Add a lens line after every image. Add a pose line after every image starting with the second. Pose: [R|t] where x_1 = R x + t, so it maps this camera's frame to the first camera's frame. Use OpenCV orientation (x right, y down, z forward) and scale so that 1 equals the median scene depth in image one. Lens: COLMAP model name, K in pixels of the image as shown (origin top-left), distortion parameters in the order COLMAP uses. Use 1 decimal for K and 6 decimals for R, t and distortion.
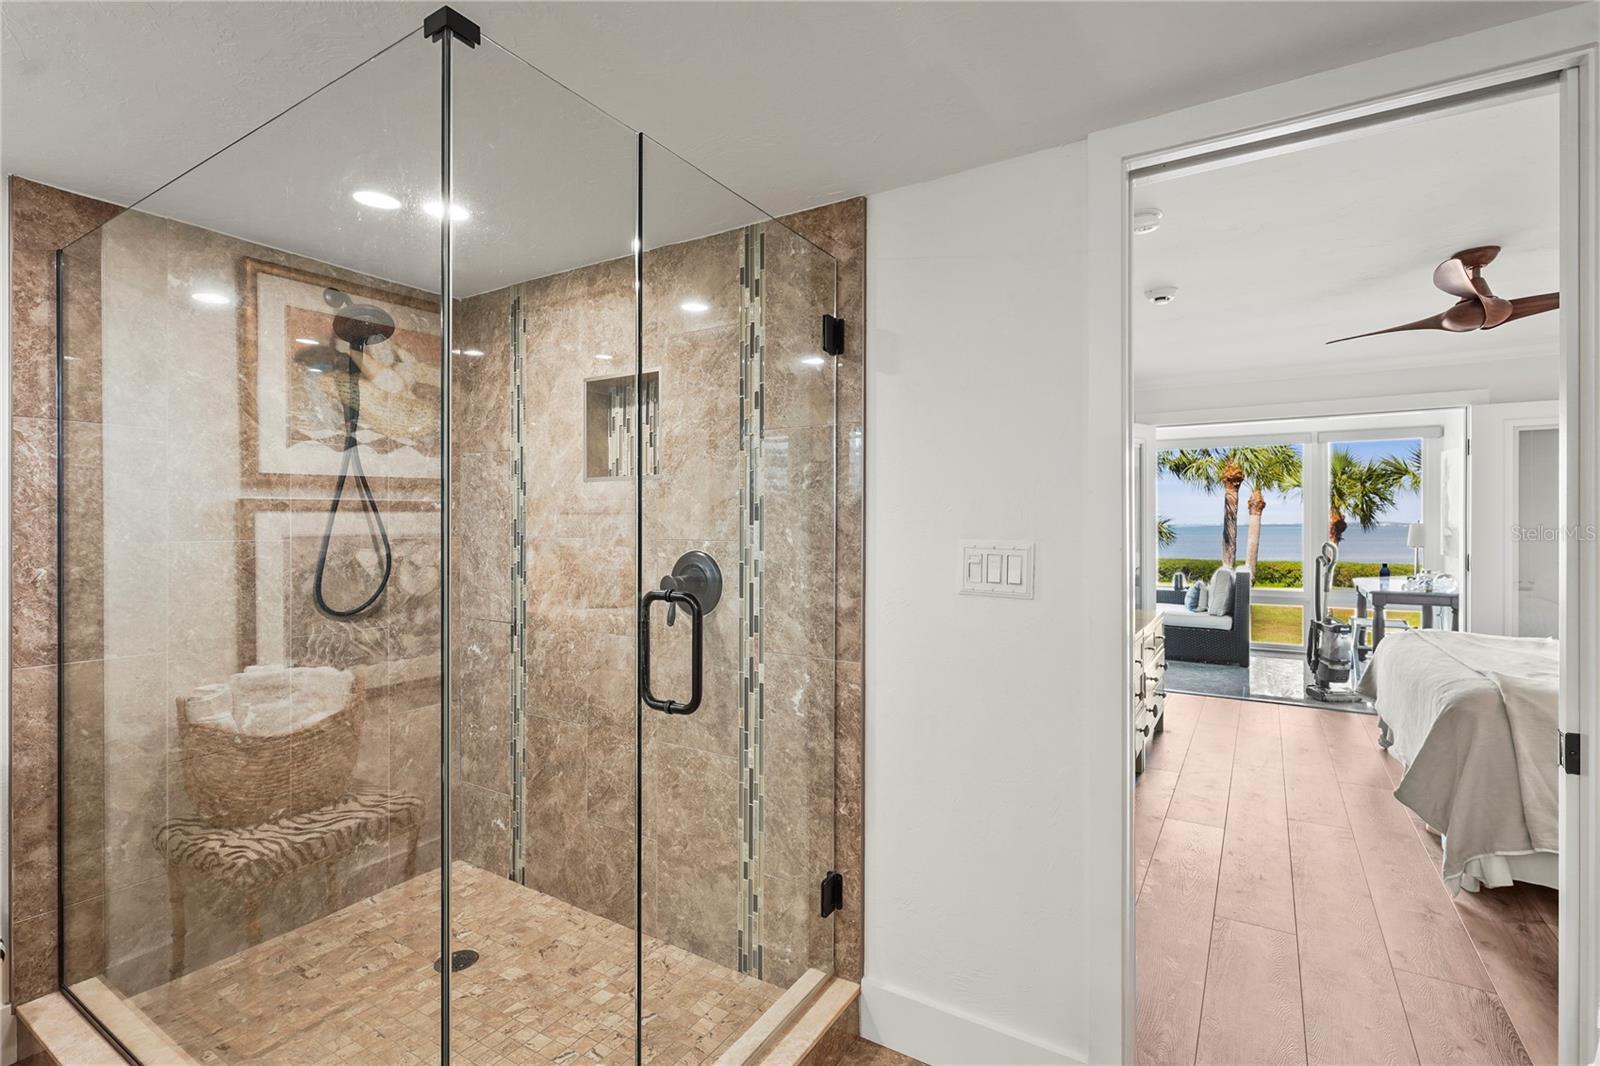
lens RADIAL K [[734.8, 0, 800.7], [0, 734.8, 524.8], [0, 0, 1]] dist [-0.001755, -0.000119]
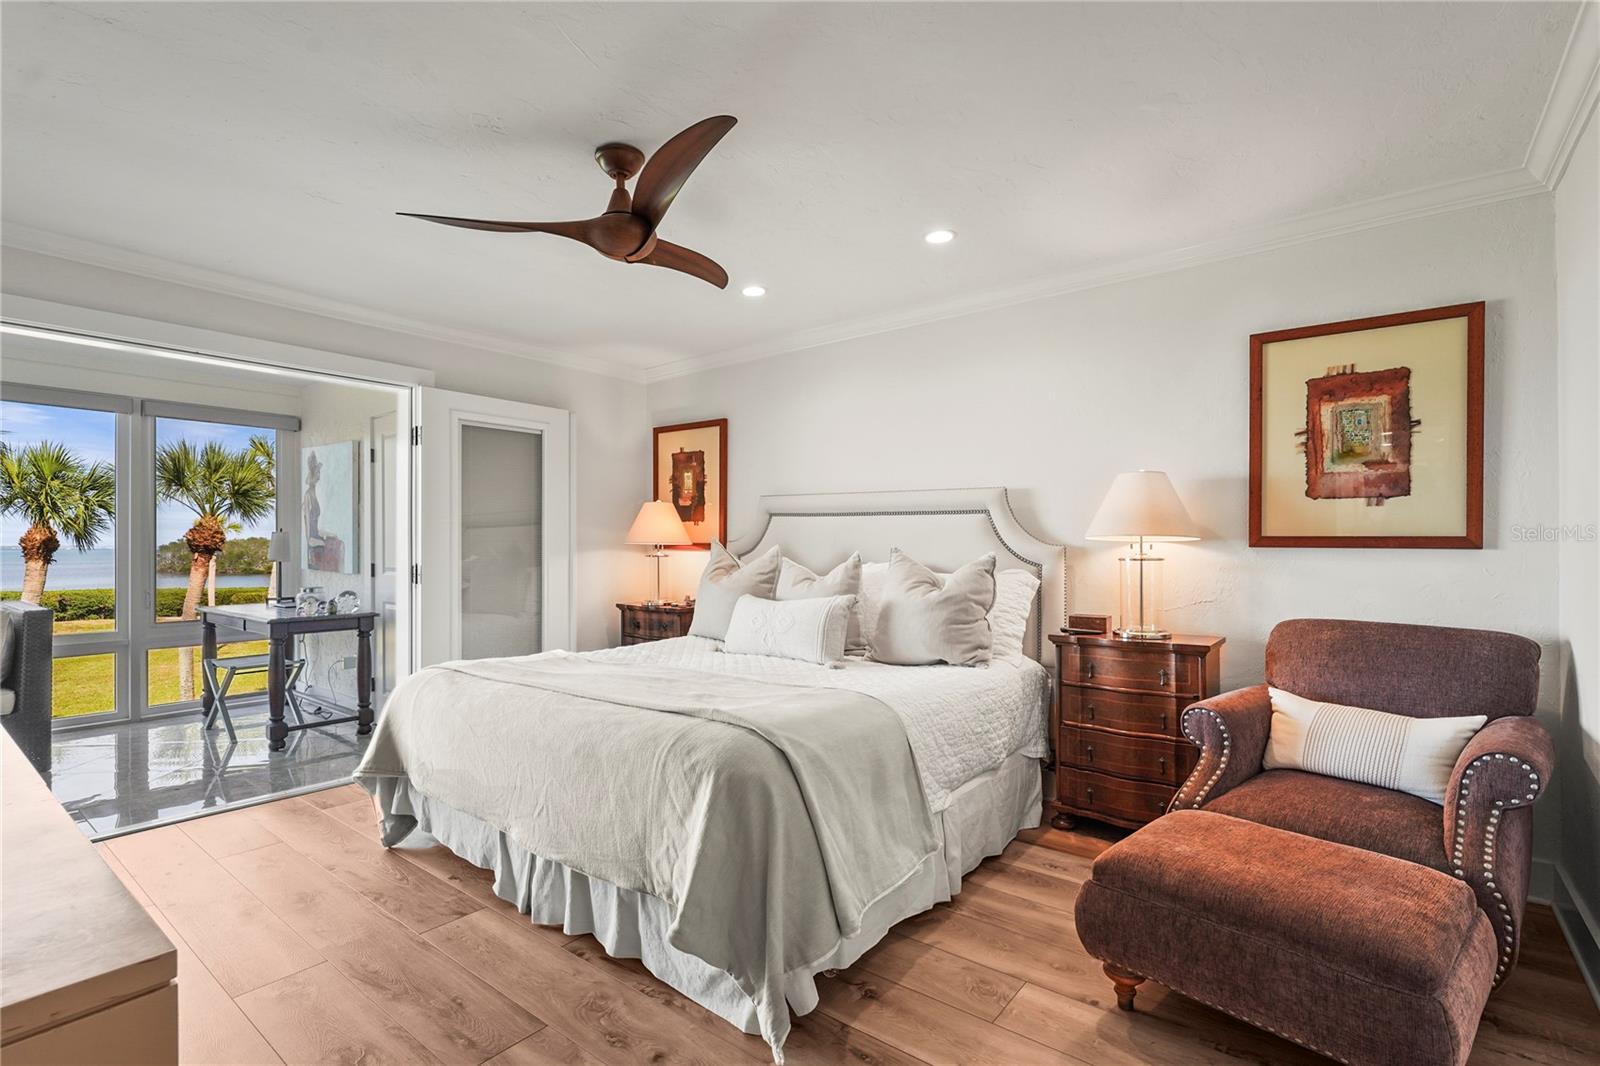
lens RADIAL K [[734.8, 0, 802.6], [0, 734.8, 538.8], [0, 0, 1]] dist [-0.001755, -0.000119]
pose [[0.103316, 0.008735, 0.994610, 0.114788], [0.001670, 0.999959, -0.008956, 0.019047], [-0.994647, 0.002586, 0.103297, 0.454340]]
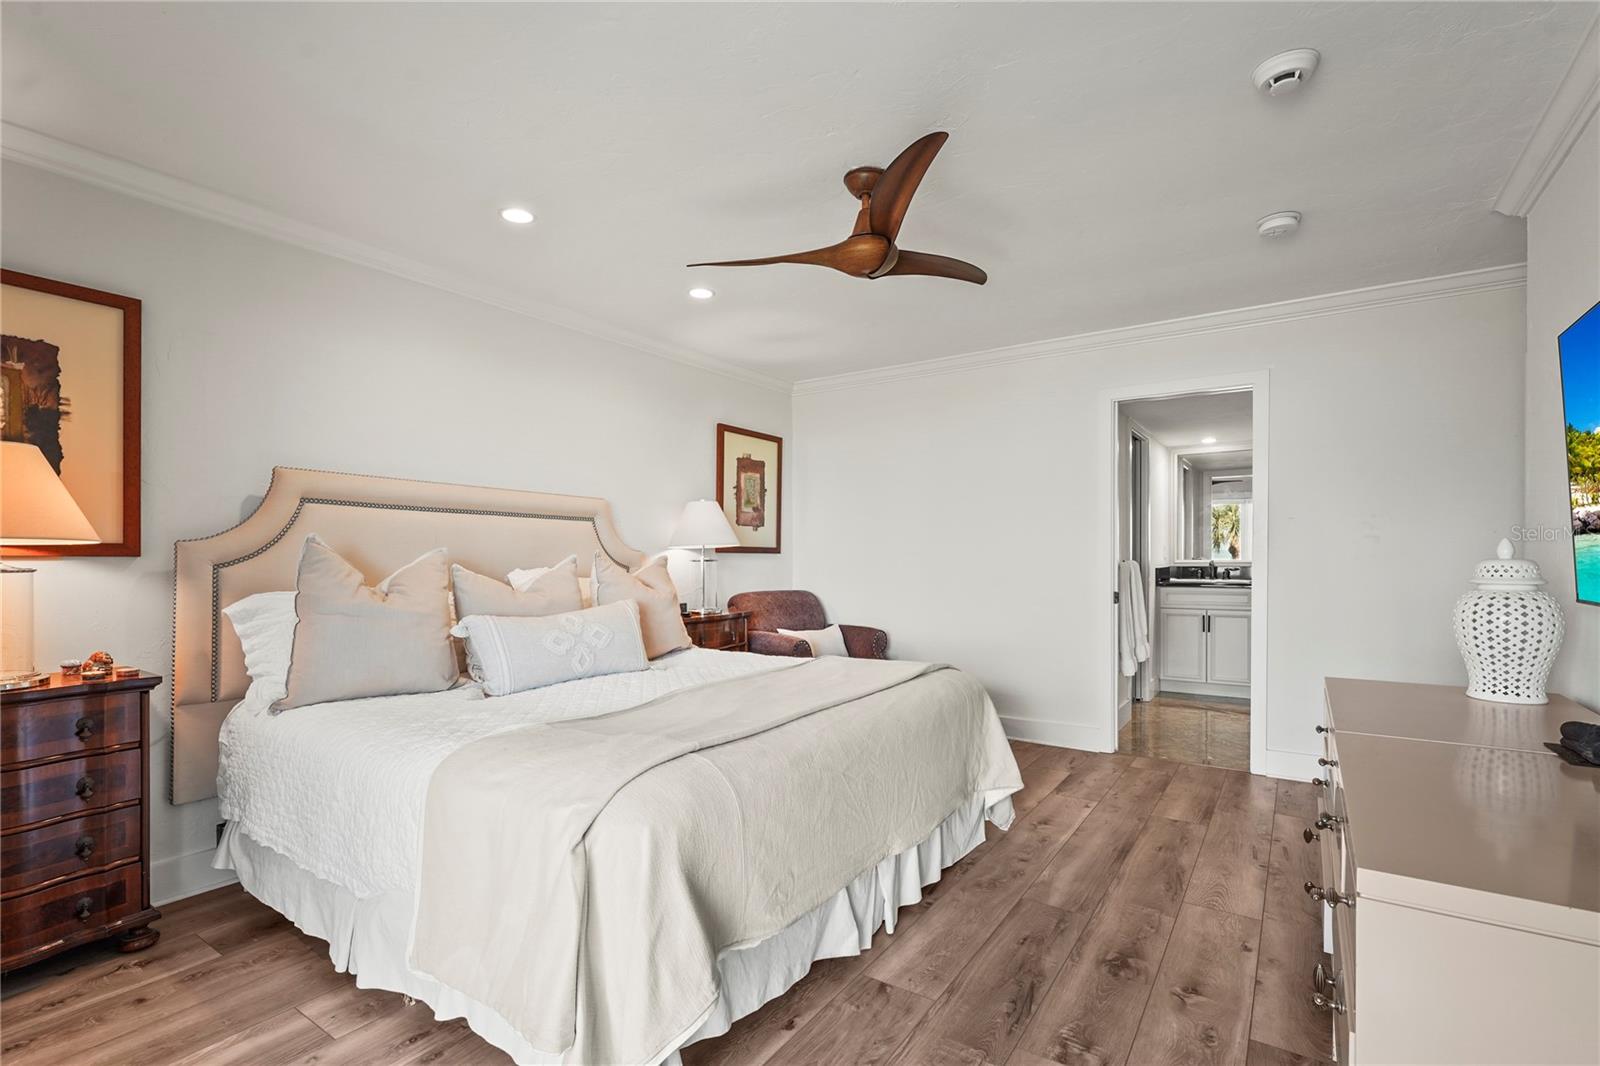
lens RADIAL K [[734.8, 0, 798.5], [0, 734.8, 547.1], [0, 0, 1]] dist [-0.001755, -0.000119]
pose [[-0.998826, 0.002488, 0.048377, 1.008460], [0.002034, 0.999954, -0.009412, 0.026582], [-0.048398, -0.009303, -0.998785, 1.709932]]
